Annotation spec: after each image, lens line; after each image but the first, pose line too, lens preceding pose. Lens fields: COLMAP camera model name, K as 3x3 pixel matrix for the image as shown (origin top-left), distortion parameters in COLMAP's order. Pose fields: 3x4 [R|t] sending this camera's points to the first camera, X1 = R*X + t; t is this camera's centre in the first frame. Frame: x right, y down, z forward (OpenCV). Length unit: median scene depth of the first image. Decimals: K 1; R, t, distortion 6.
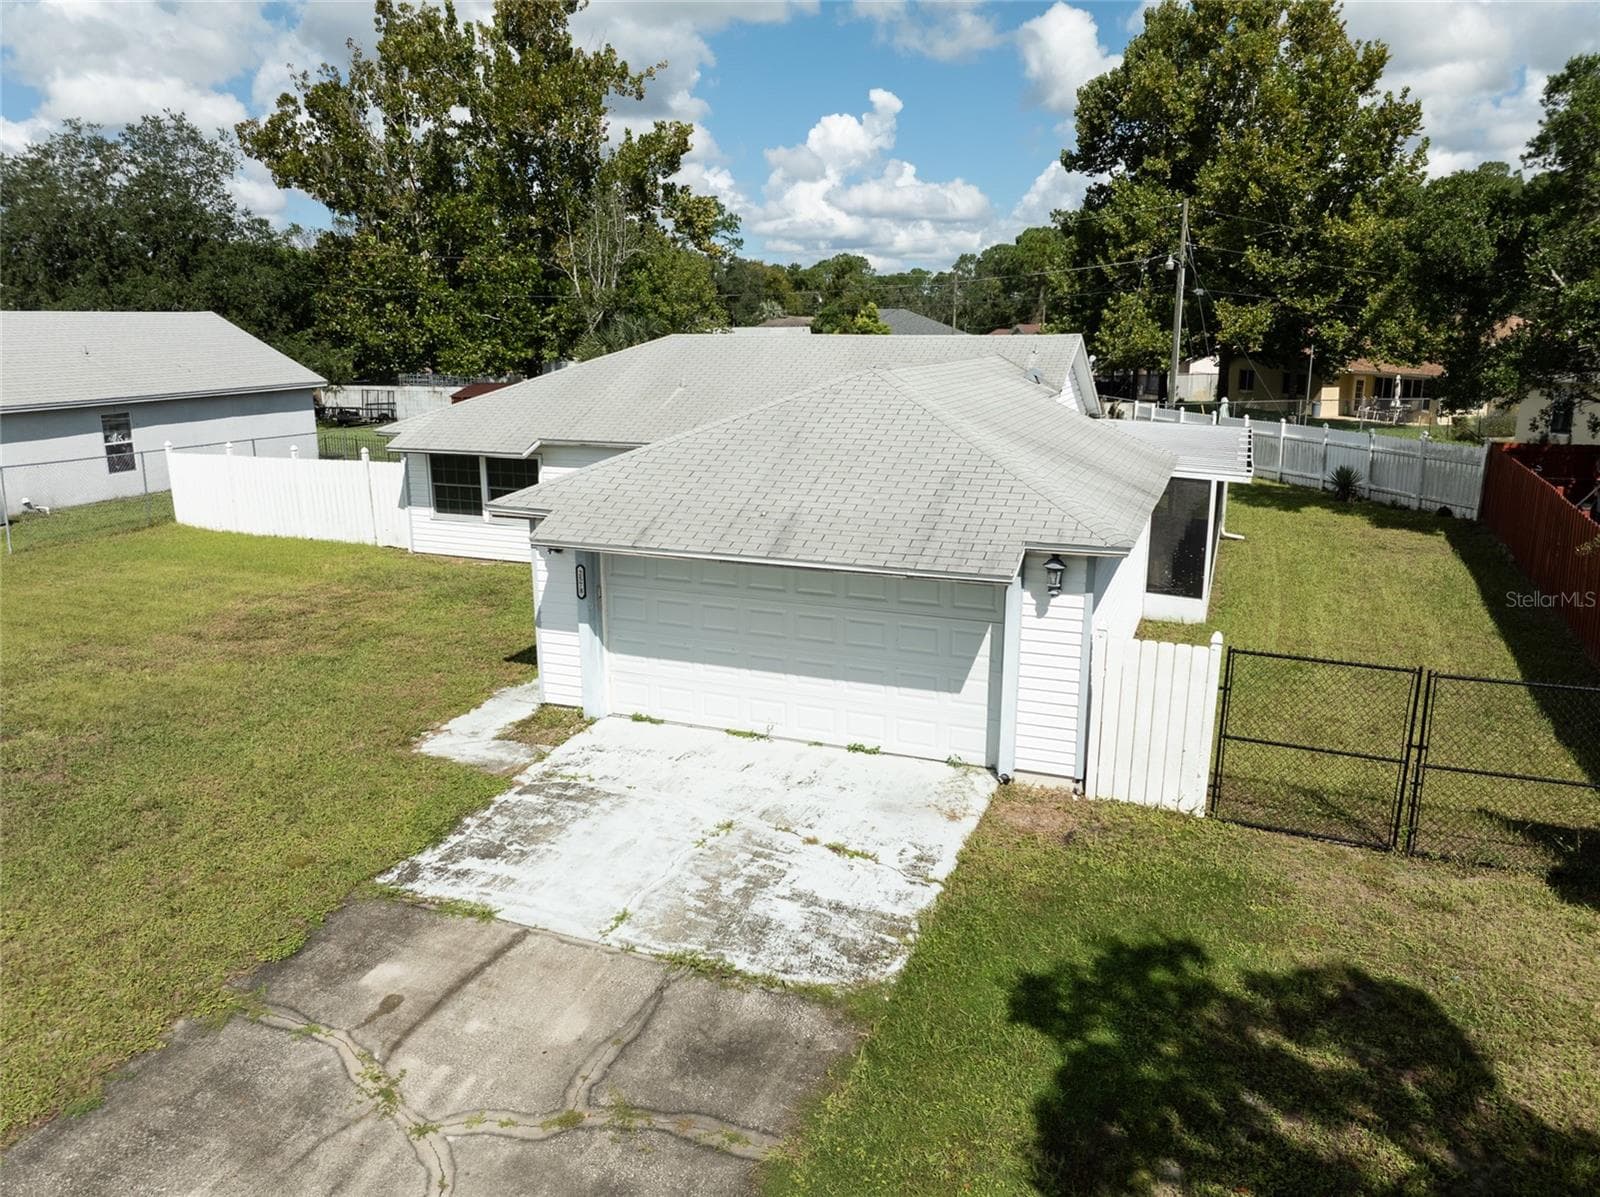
lens RADIAL K [[1131.4, 0, 801.4], [0, 1131.4, 598.1], [0, 0, 1]] dist [-0.041071, 0.001603]
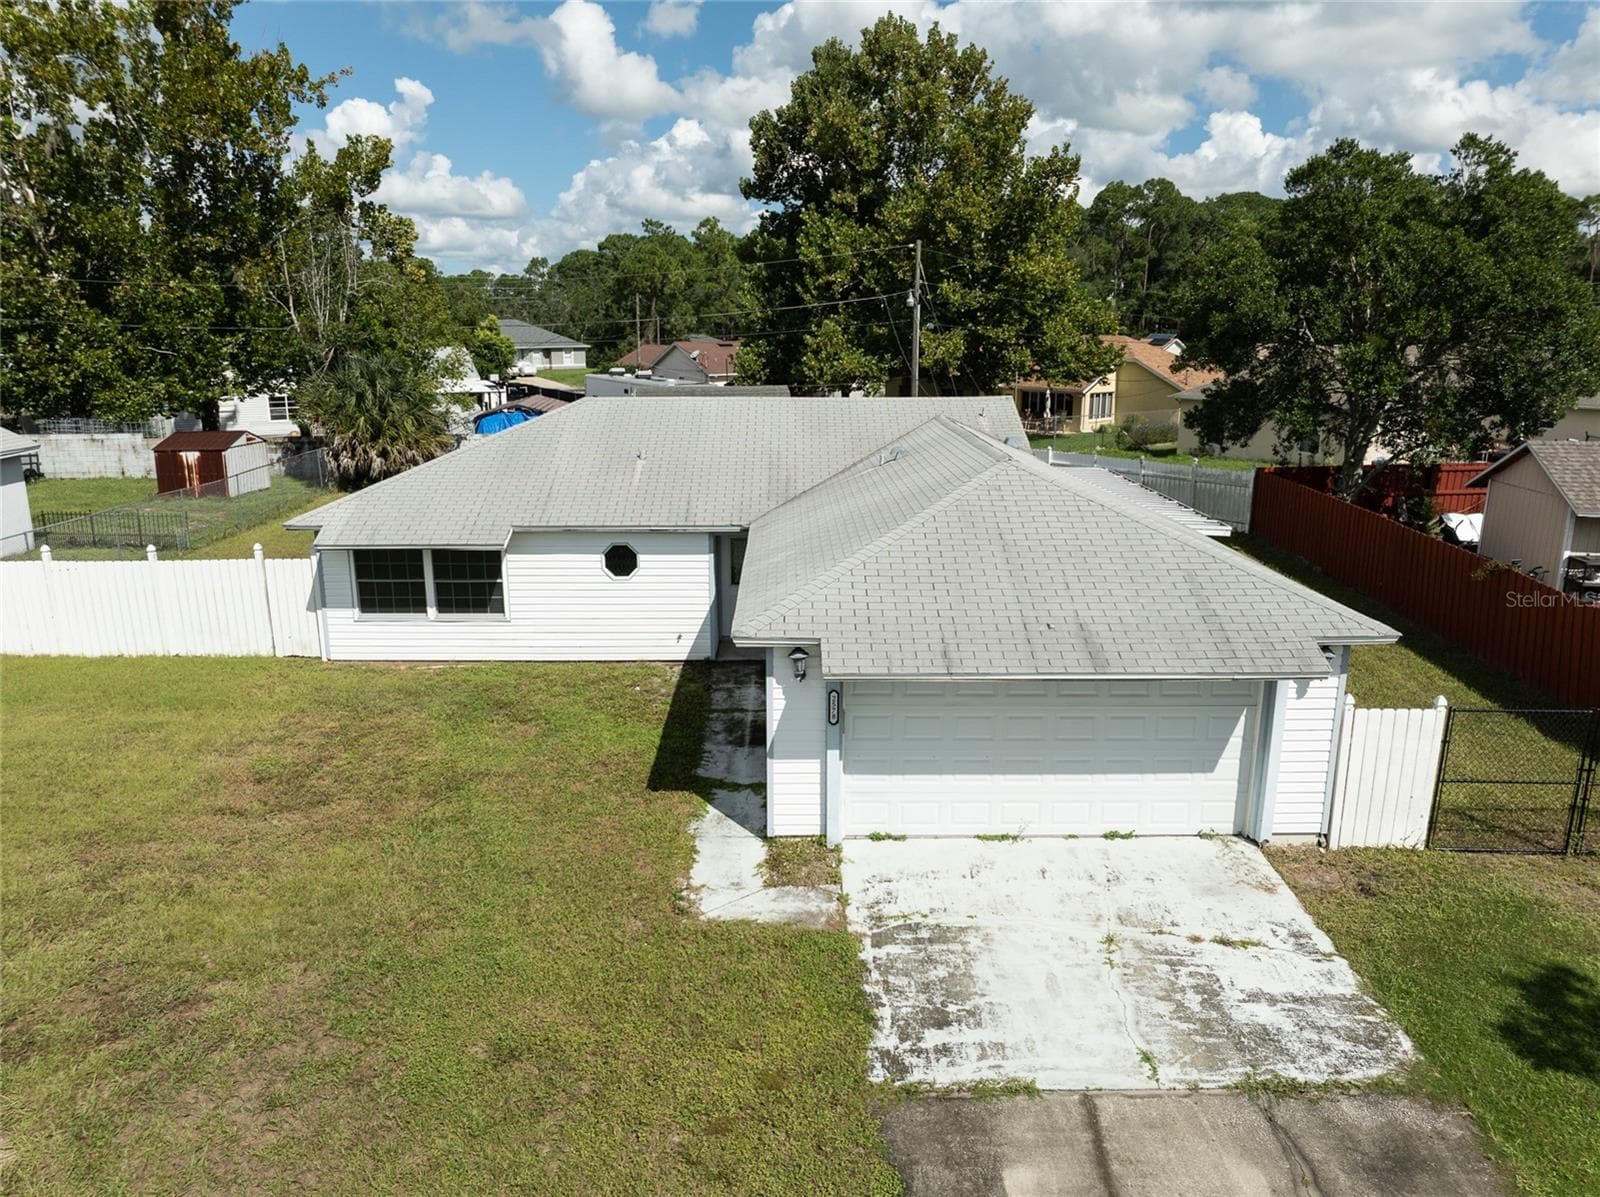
lens RADIAL K [[1131.4, 0, 802.6], [0, 1131.4, 596.9], [0, 0, 1]] dist [-0.041071, 0.001603]
pose [[0.926436, -0.086416, 0.366401, -0.281422], [0.086618, 0.996114, 0.015925, -0.062851], [-0.366353, 0.016984, 0.930321, 0.059197]]
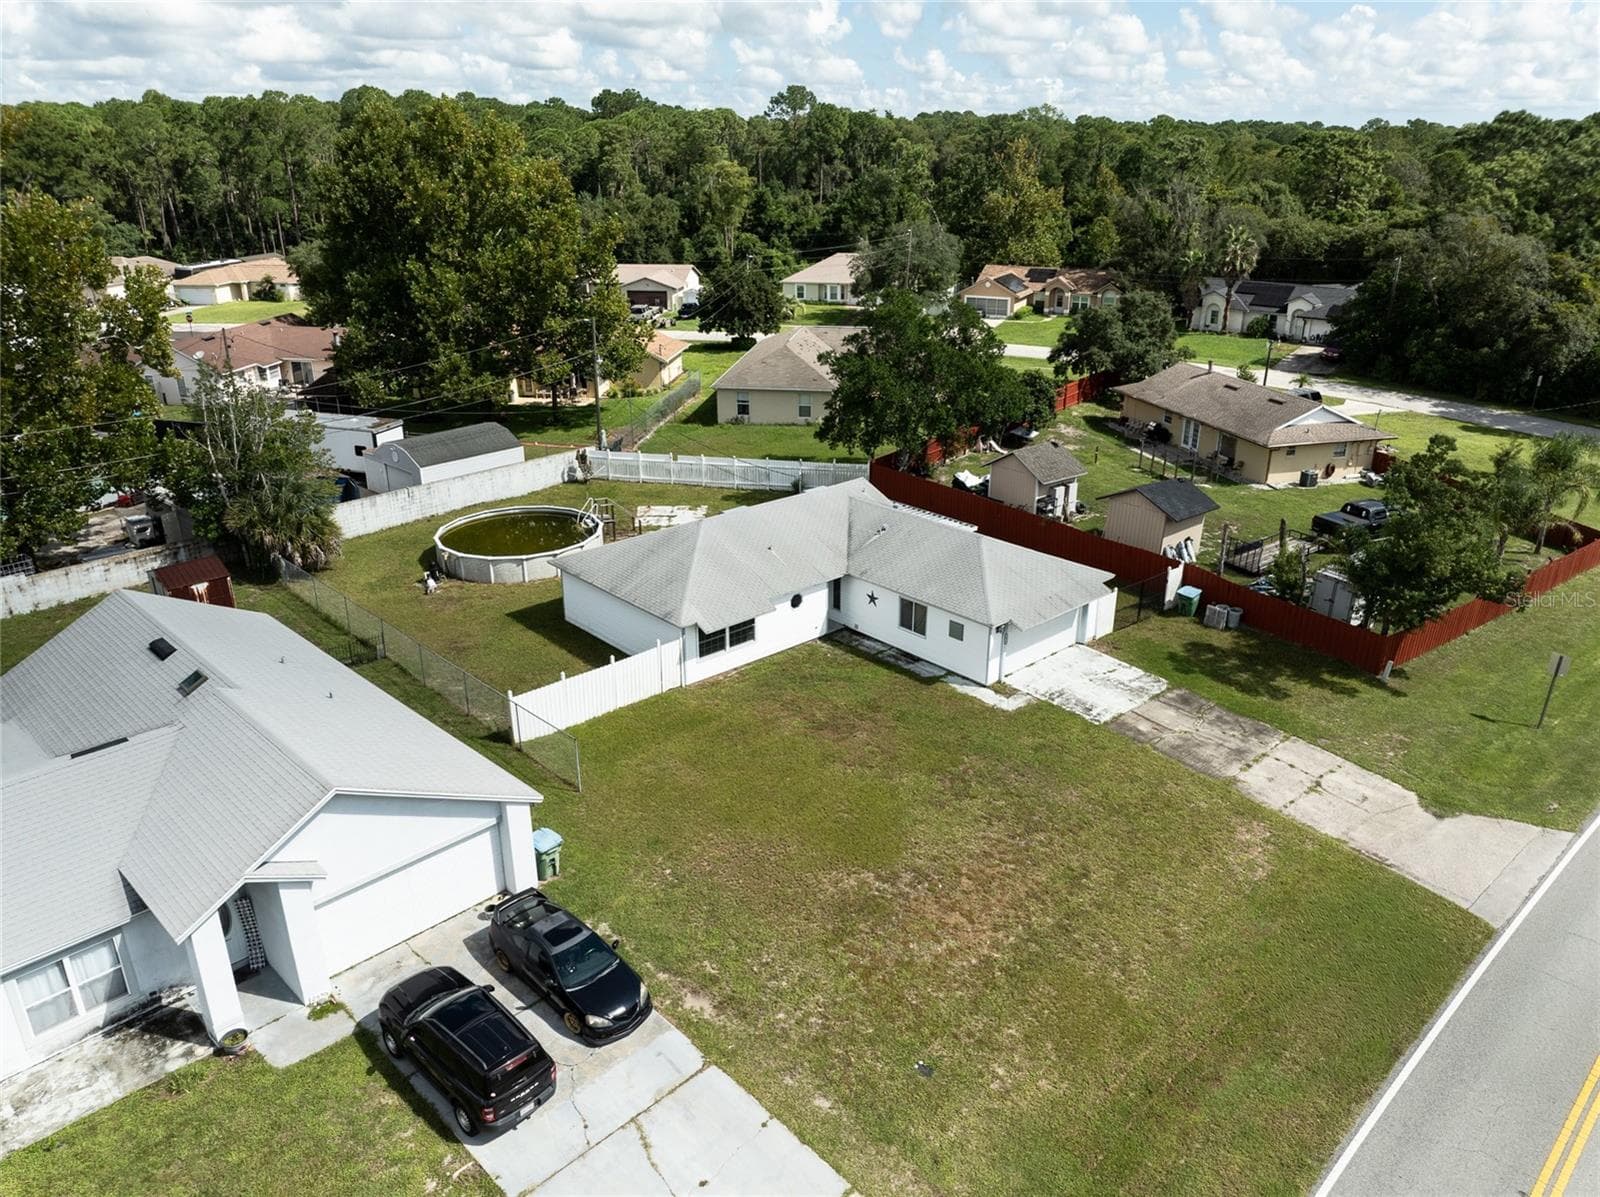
lens RADIAL K [[1131.4, 0, 792.3], [0, 1131.4, 603.0], [0, 0, 1]] dist [-0.041071, 0.001603]
pose [[0.454753, -0.336330, 0.824671, -1.454443], [0.213566, 0.940118, 0.265646, -0.514150], [-0.864632, 0.055318, 0.499350, -0.008491]]
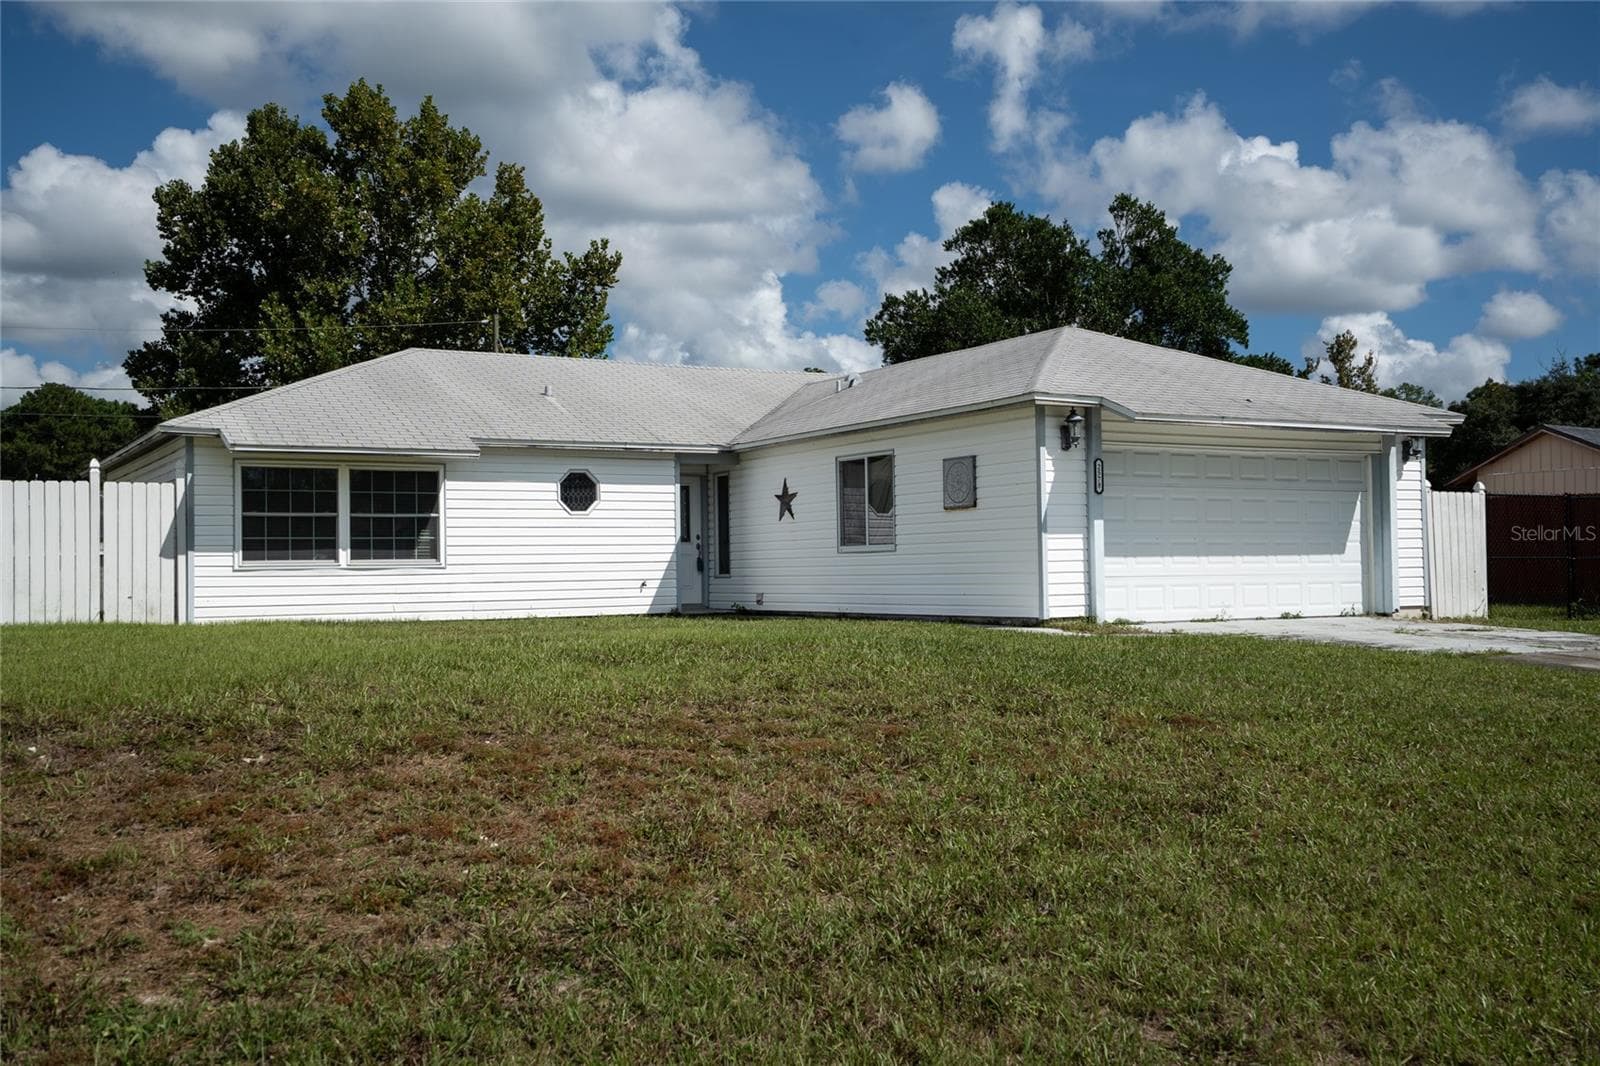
lens RADIAL K [[1515.5, 0, 794.4], [0, 1515.5, 527.1], [0, 0, 1]] dist [0.058300, 0.000000]
pose [[0.617650, 0.013904, 0.786330, -0.700032], [0.201093, 0.963814, -0.174998, 0.103434], [-0.760309, 0.266213, 0.592503, 0.214659]]
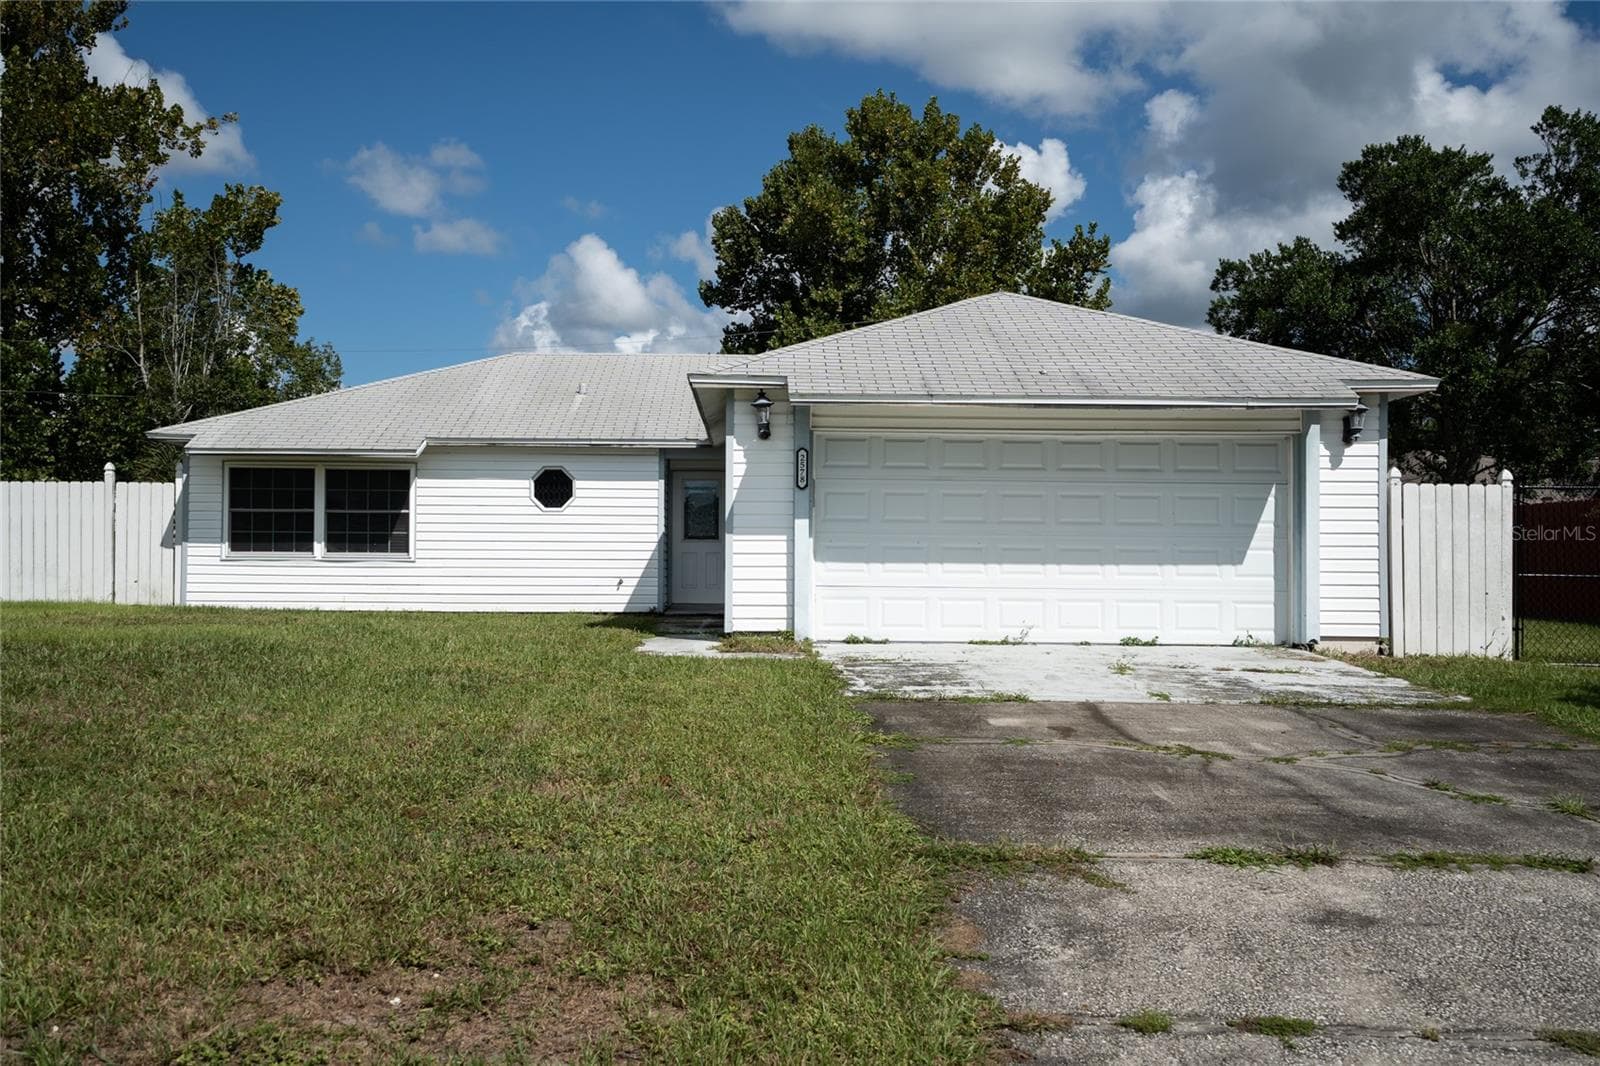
lens RADIAL K [[1515.5, 0, 796.9], [0, 1515.5, 532.1], [0, 0, 1]] dist [0.058300, 0.000000]
pose [[0.921338, 0.016810, 0.388399, -0.319543], [0.084704, 0.966383, -0.242755, 0.153272], [-0.379423, 0.256558, 0.888941, 0.003053]]
